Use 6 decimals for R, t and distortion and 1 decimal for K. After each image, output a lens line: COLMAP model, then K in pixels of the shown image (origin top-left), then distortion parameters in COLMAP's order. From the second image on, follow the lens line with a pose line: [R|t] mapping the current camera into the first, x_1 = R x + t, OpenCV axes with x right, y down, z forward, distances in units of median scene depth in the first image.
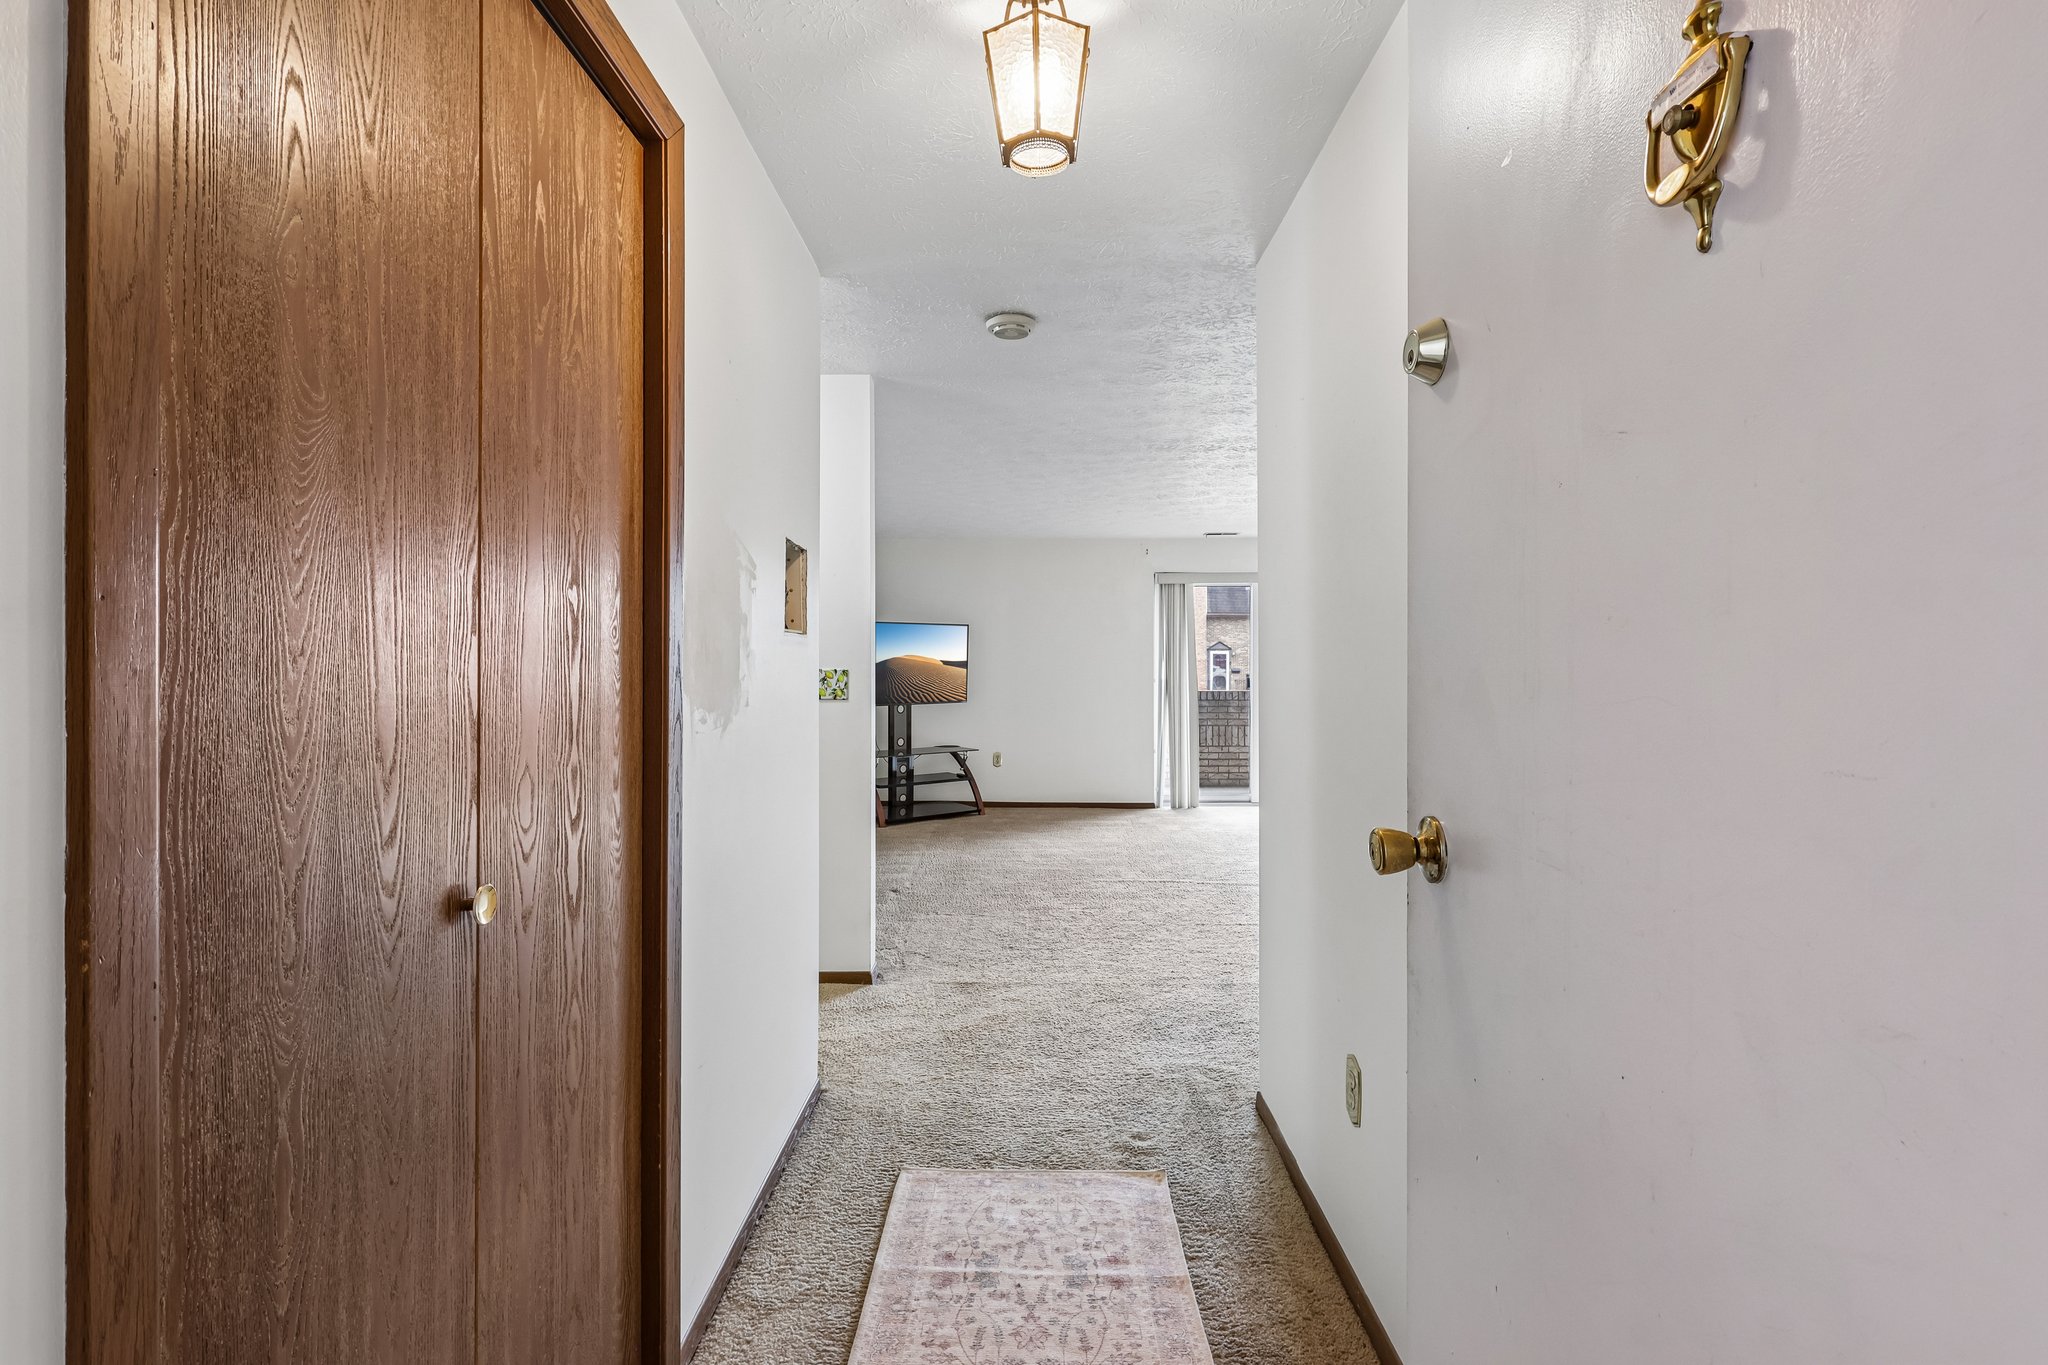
lens RADIAL K [[948.9, 0, 1013.6], [0, 948.9, 683.3], [0, 0, 1]] dist [-0.000947, 0.000569]
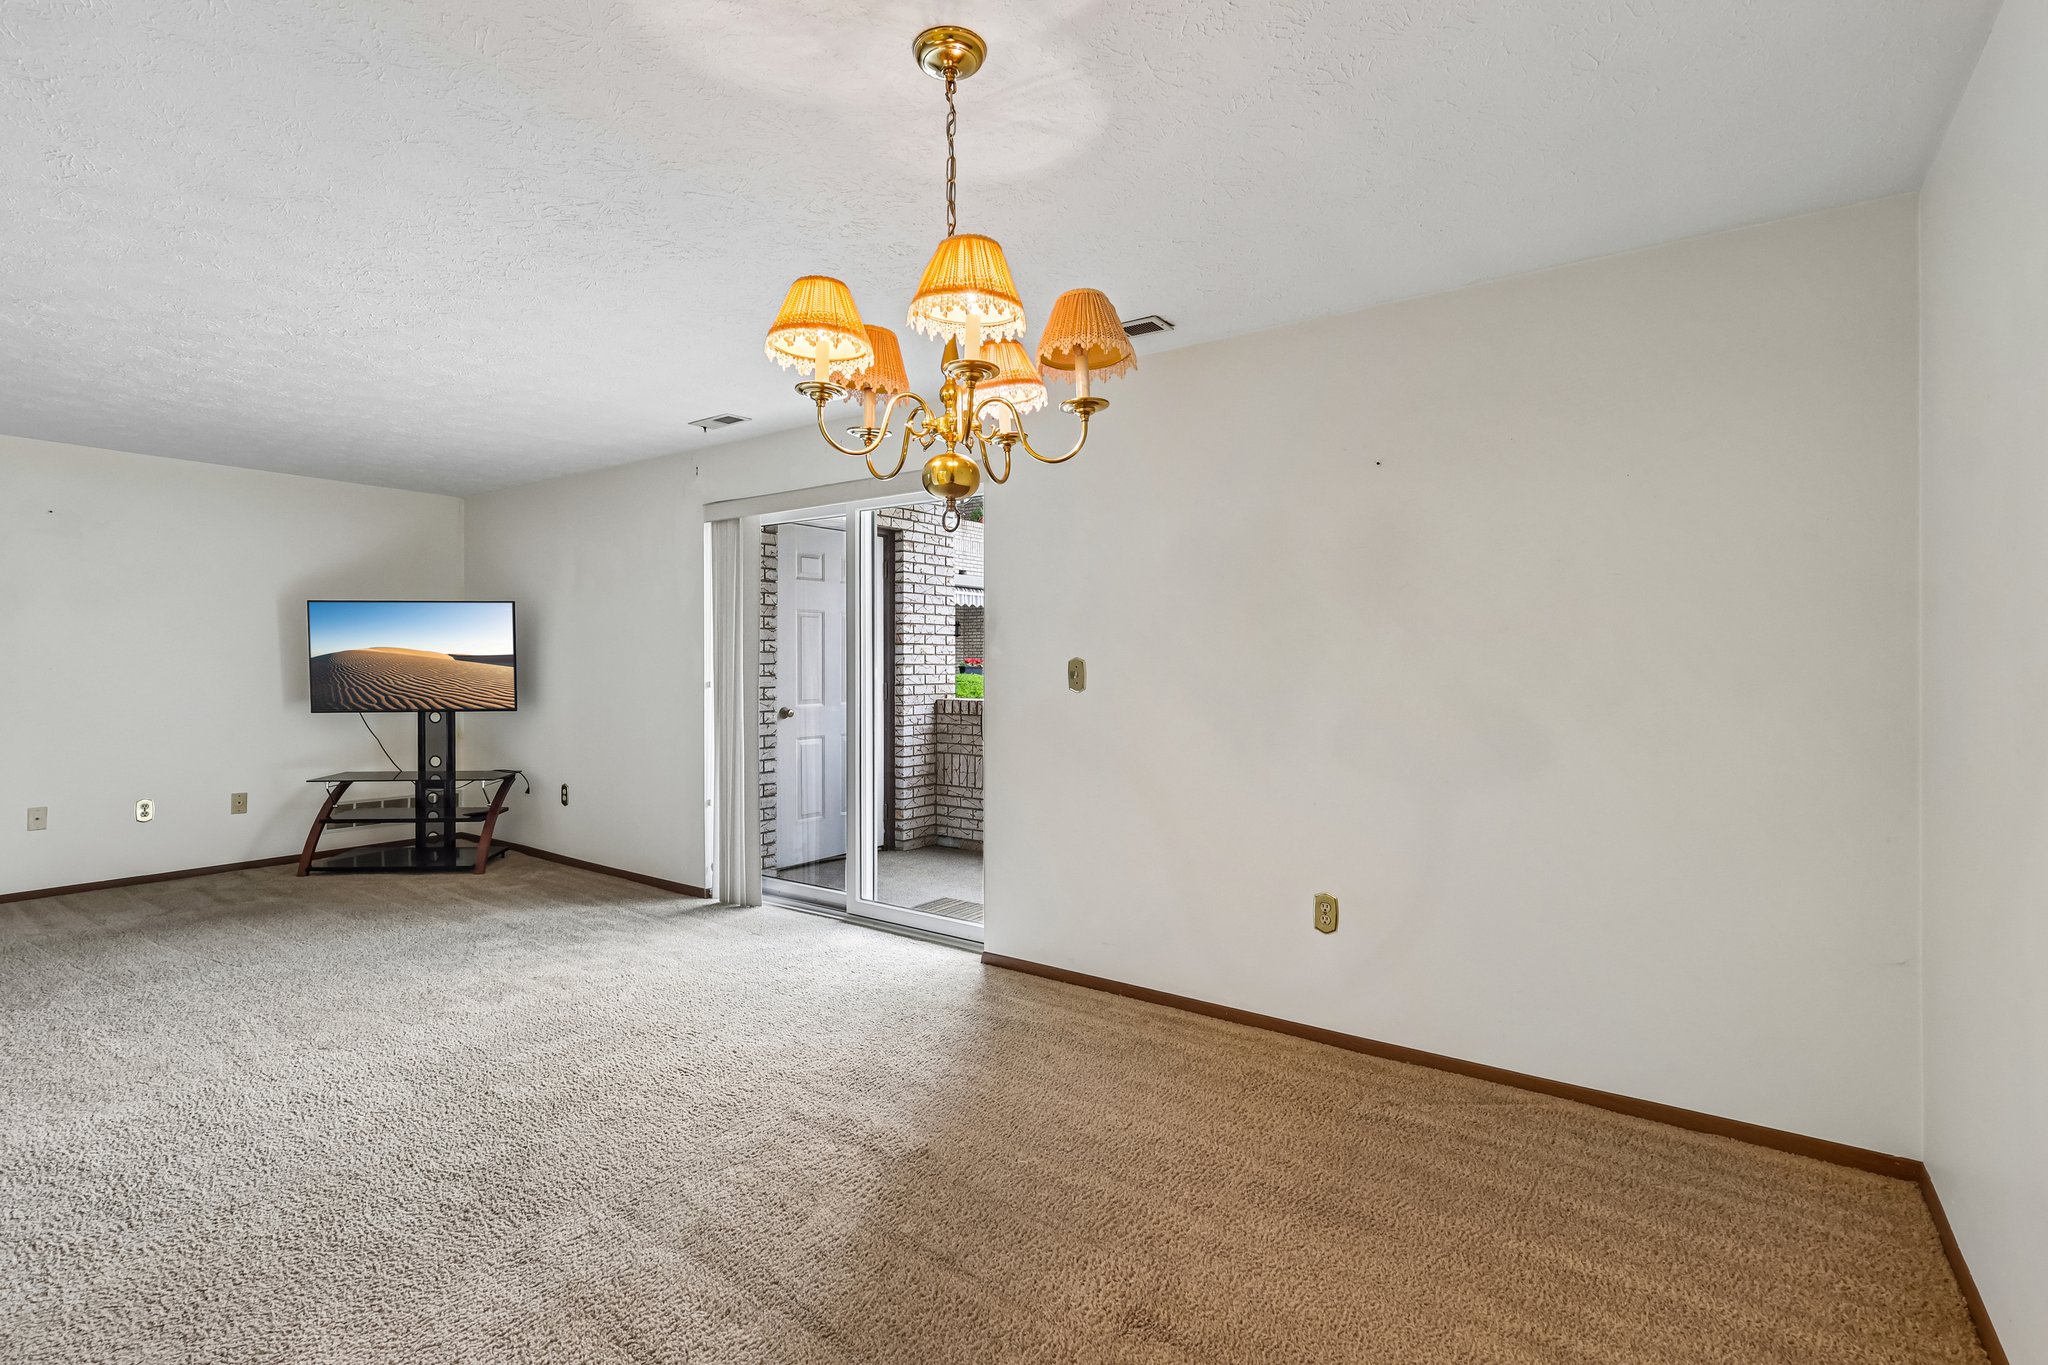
lens RADIAL K [[958.9, 0, 1014.8], [0, 958.9, 664.0], [0, 0, 1]] dist [-0.001194, 0.001870]
pose [[0.820805, 0.001858, -0.571206, 0.655492], [-0.010826, 0.999866, -0.012304, -0.010718], [0.571106, 0.016283, 0.820715, 0.611716]]
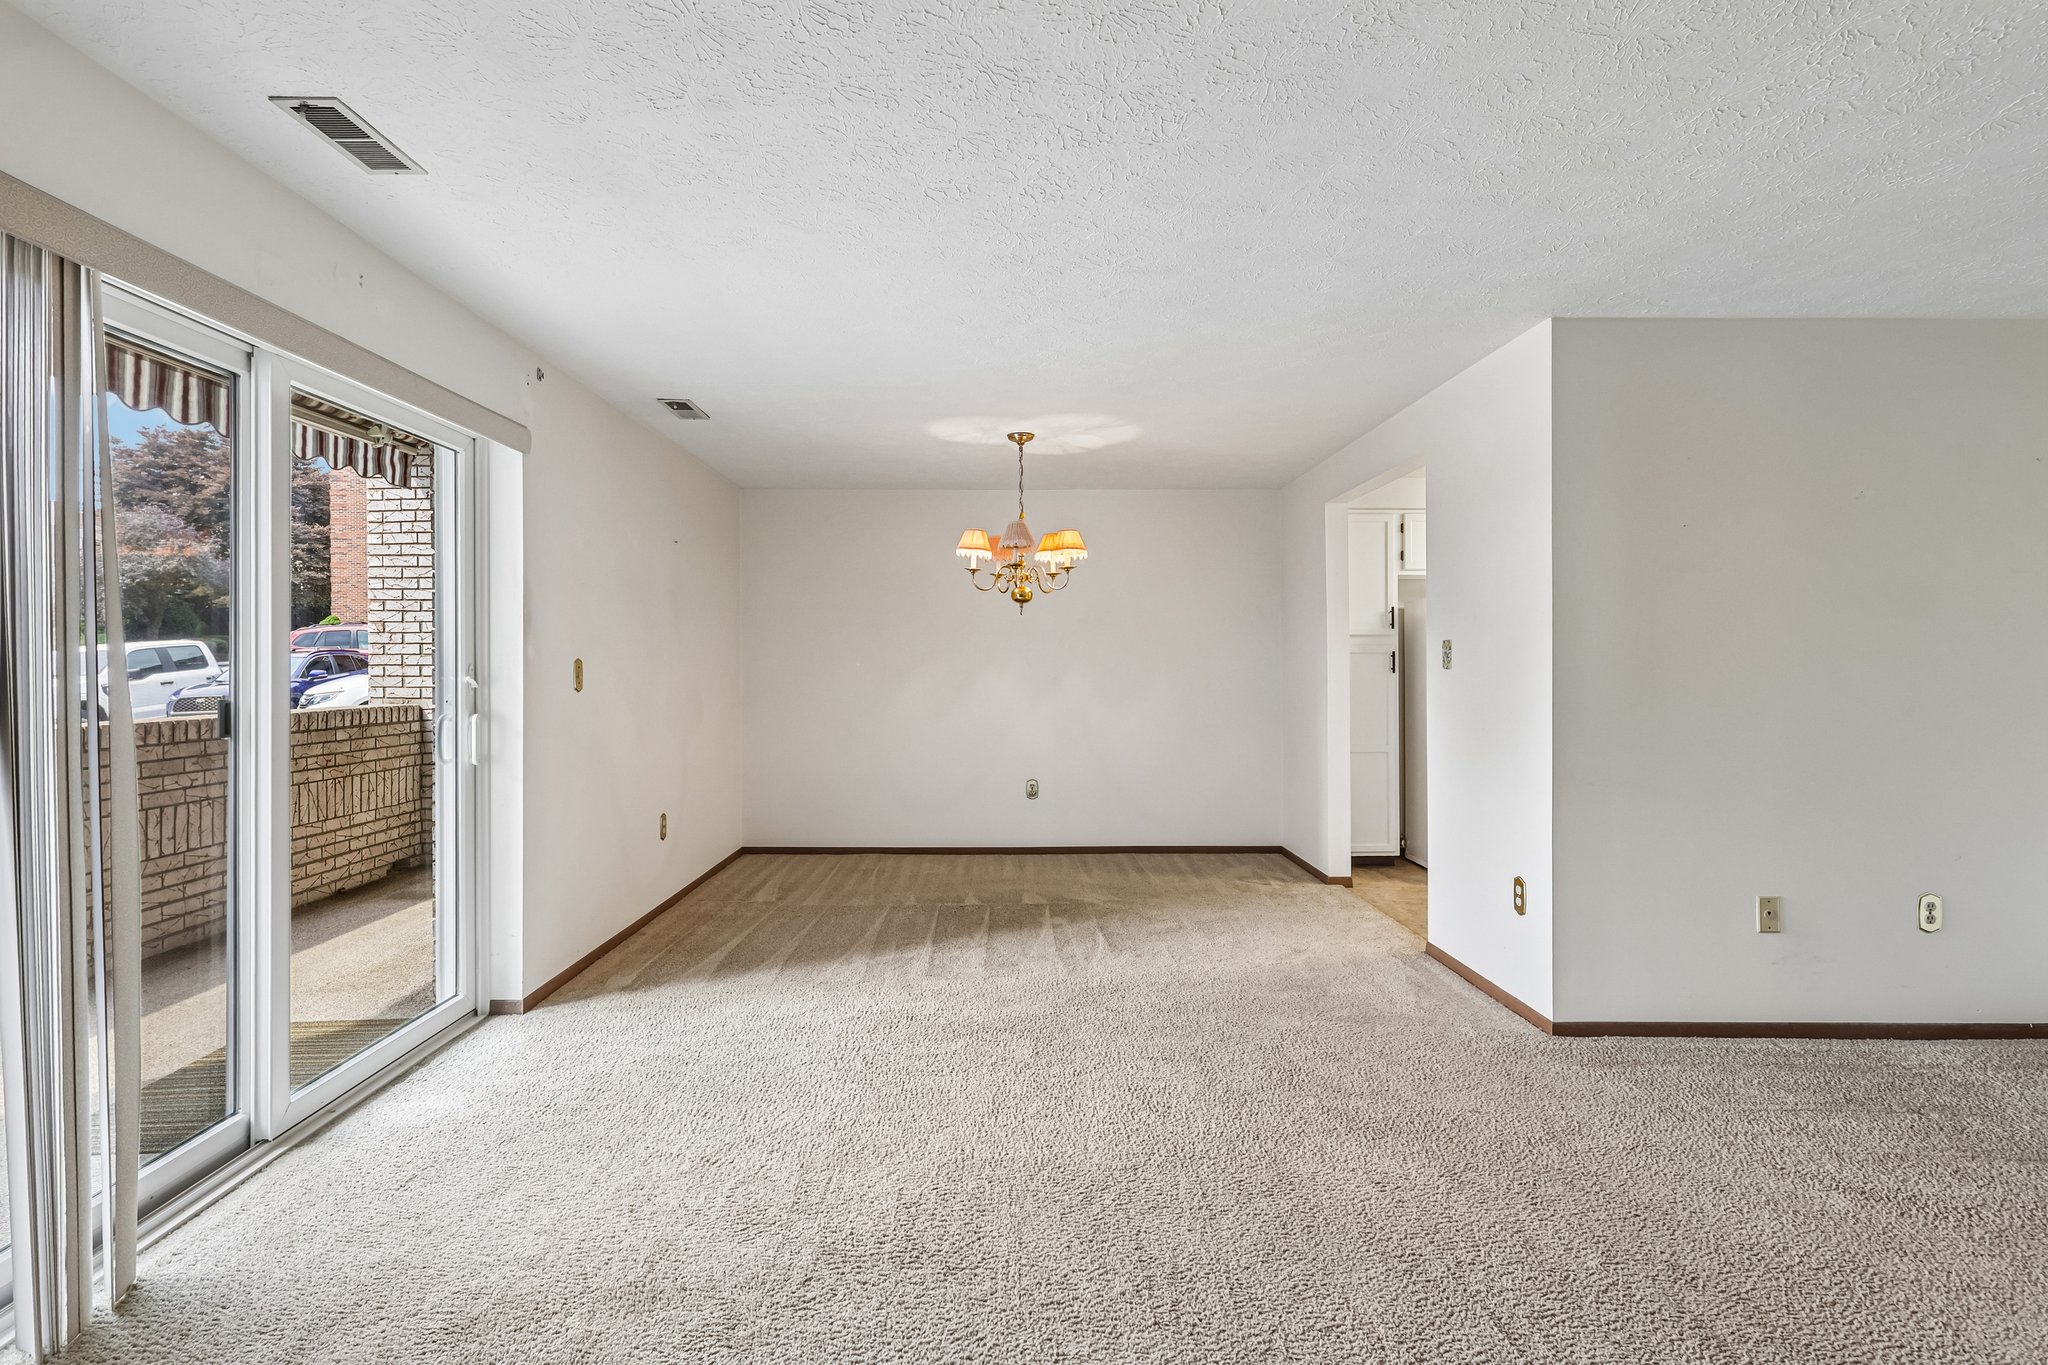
lens RADIAL K [[958.9, 0, 1014.8], [0, 958.9, 664.0], [0, 0, 1]] dist [-0.001194, 0.001870]
pose [[-0.024971, -0.001553, 0.999687, -0.040222], [0.014889, 0.999887, 0.001925, -0.014282], [-0.999577, 0.014932, -0.024945, 0.794349]]
